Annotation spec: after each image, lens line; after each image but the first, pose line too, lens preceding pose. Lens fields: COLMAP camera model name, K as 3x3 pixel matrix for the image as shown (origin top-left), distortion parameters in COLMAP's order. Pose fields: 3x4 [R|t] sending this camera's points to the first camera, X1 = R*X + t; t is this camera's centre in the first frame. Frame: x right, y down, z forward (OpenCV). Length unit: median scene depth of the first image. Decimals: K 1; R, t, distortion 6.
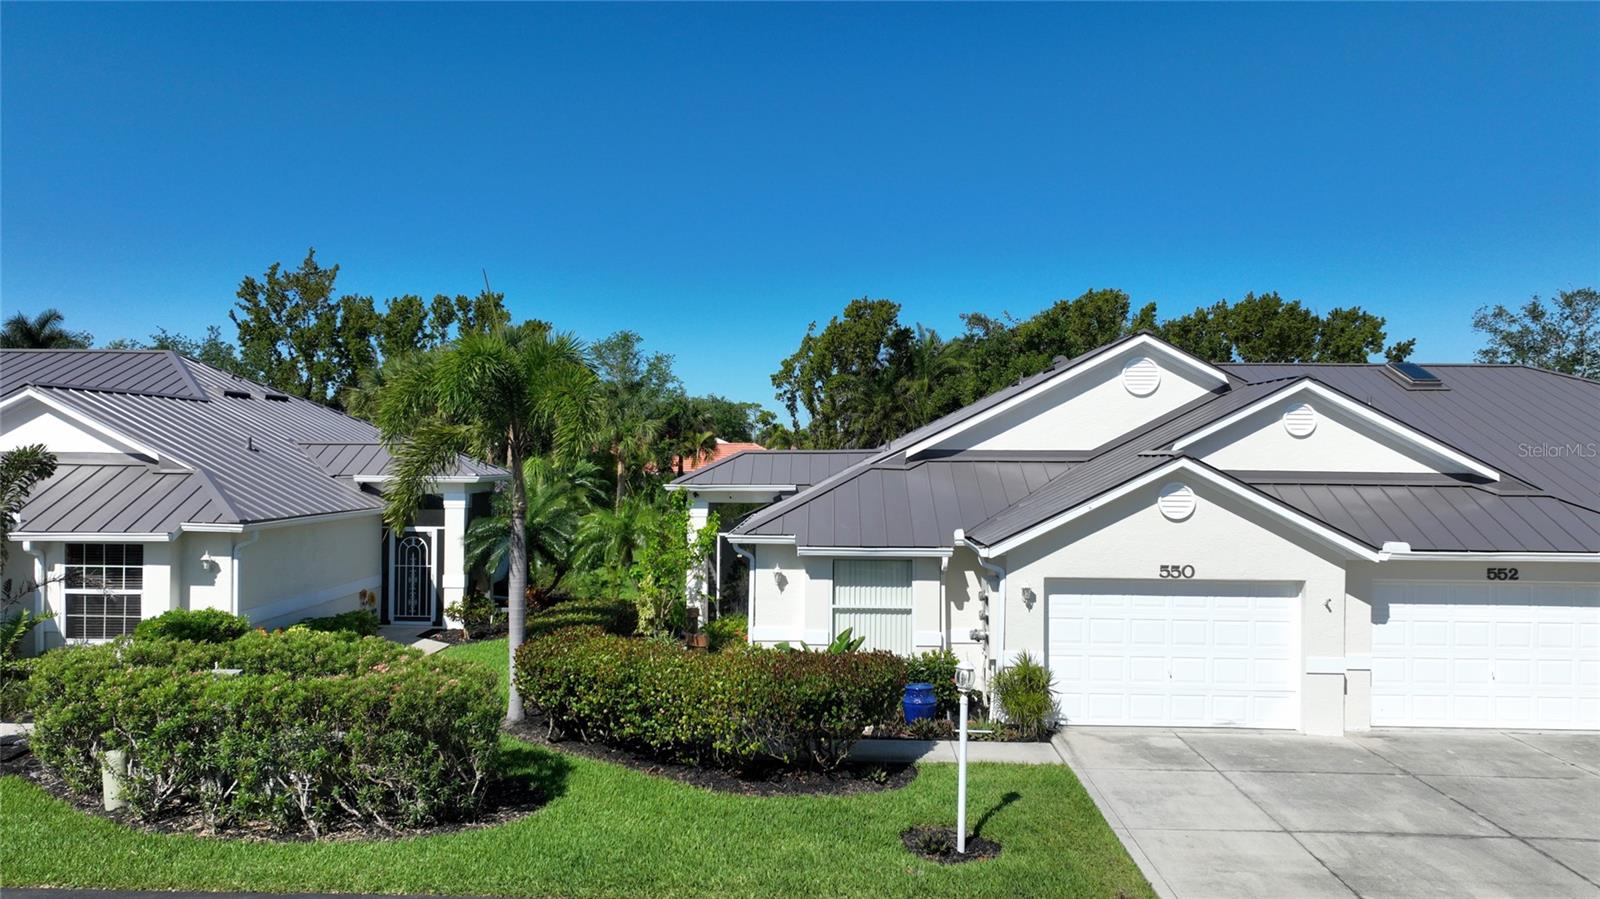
lens RADIAL K [[1121.9, 0, 800.0], [0, 1121.9, 449.5], [0, 0, 1]] dist [0.004991, 0.003450]
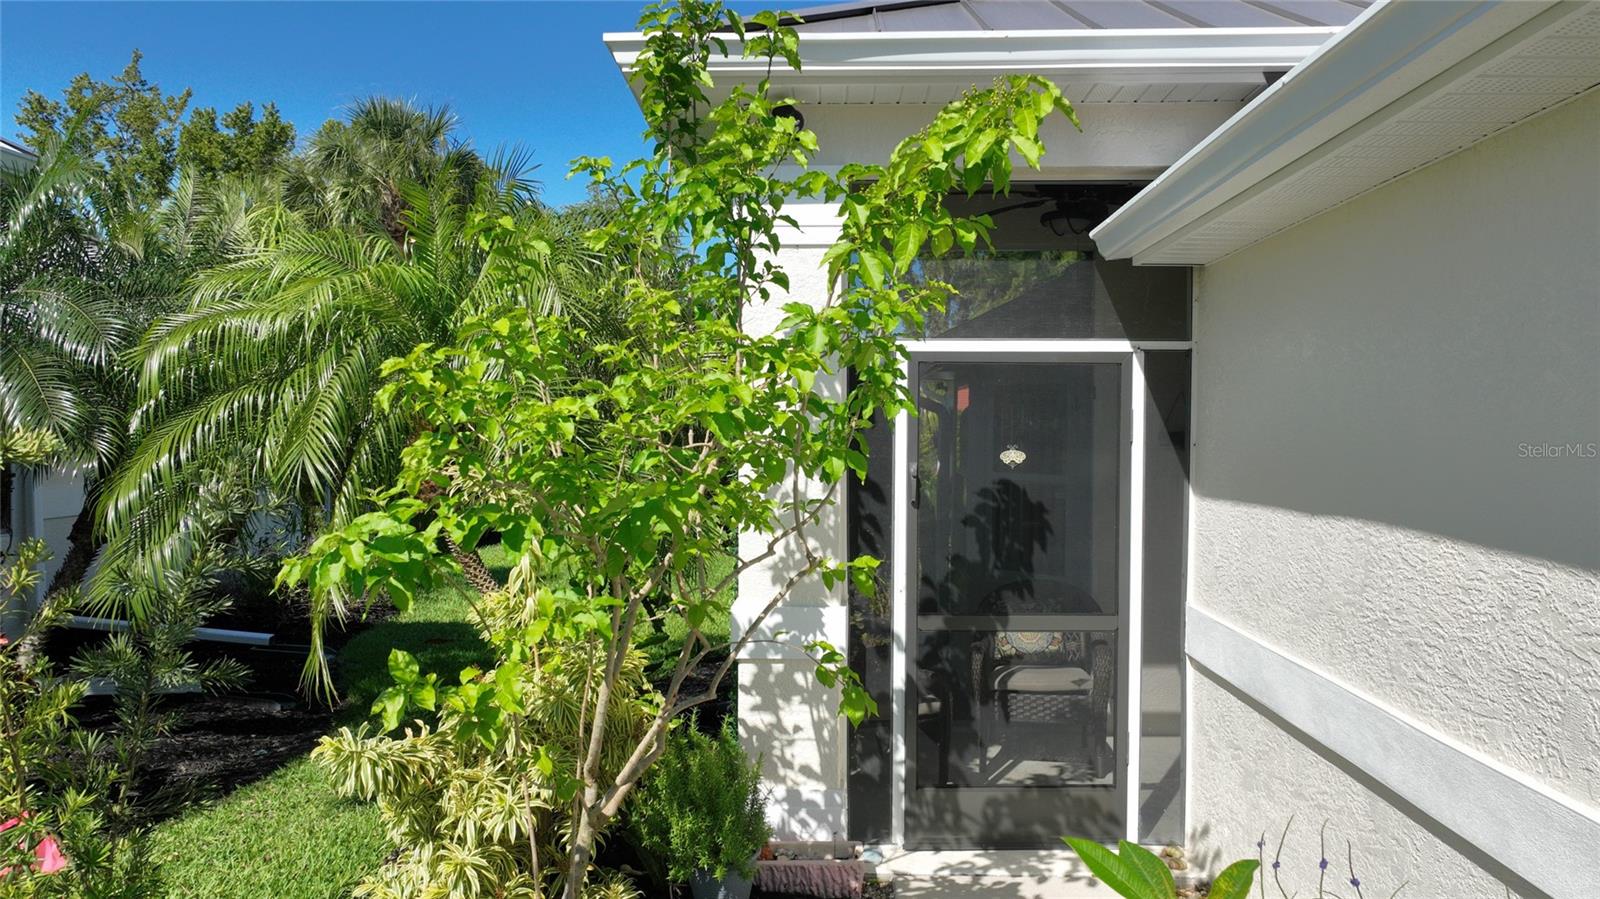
lens RADIAL K [[1121.9, 0, 800.0], [0, 1121.9, 449.5], [0, 0, 1]] dist [0.004991, 0.003450]
pose [[0.999887, -0.000349, -0.015025, -0.086219], [0.000714, 0.999706, 0.024245, 0.087340], [0.015012, -0.024253, 0.999593, 0.796981]]
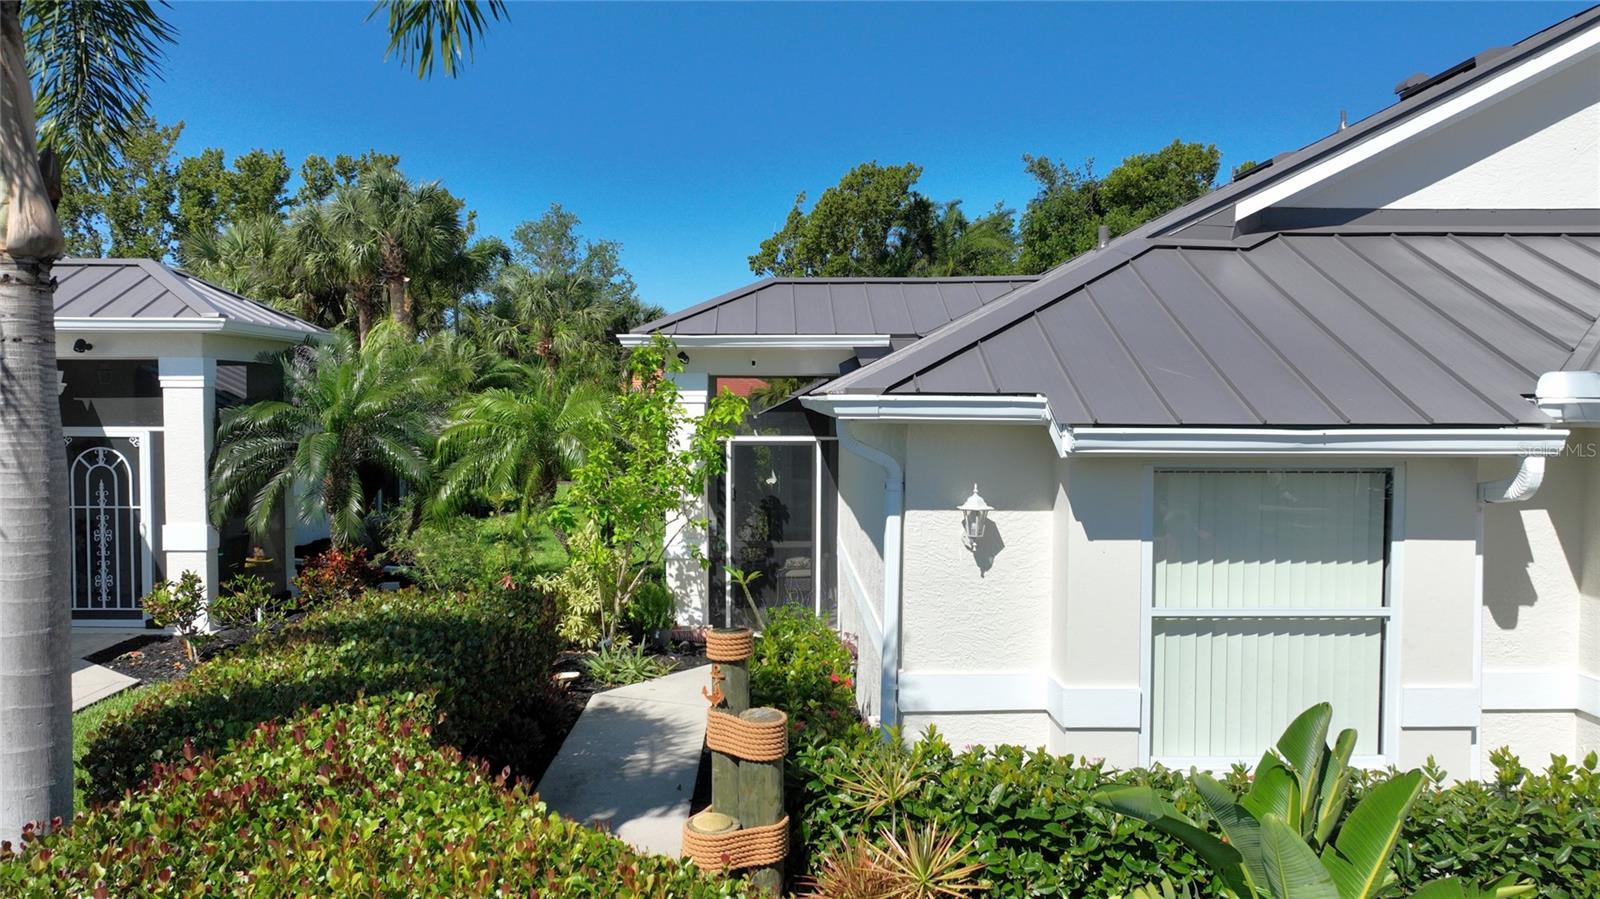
lens RADIAL K [[1121.9, 0, 800.0], [0, 1121.9, 449.5], [0, 0, 1]] dist [0.004991, 0.003450]
pose [[0.998837, -0.006378, 0.047794, -0.064975], [0.003938, 0.998692, 0.050971, 0.055301], [-0.048056, -0.050723, 0.997556, 0.501753]]
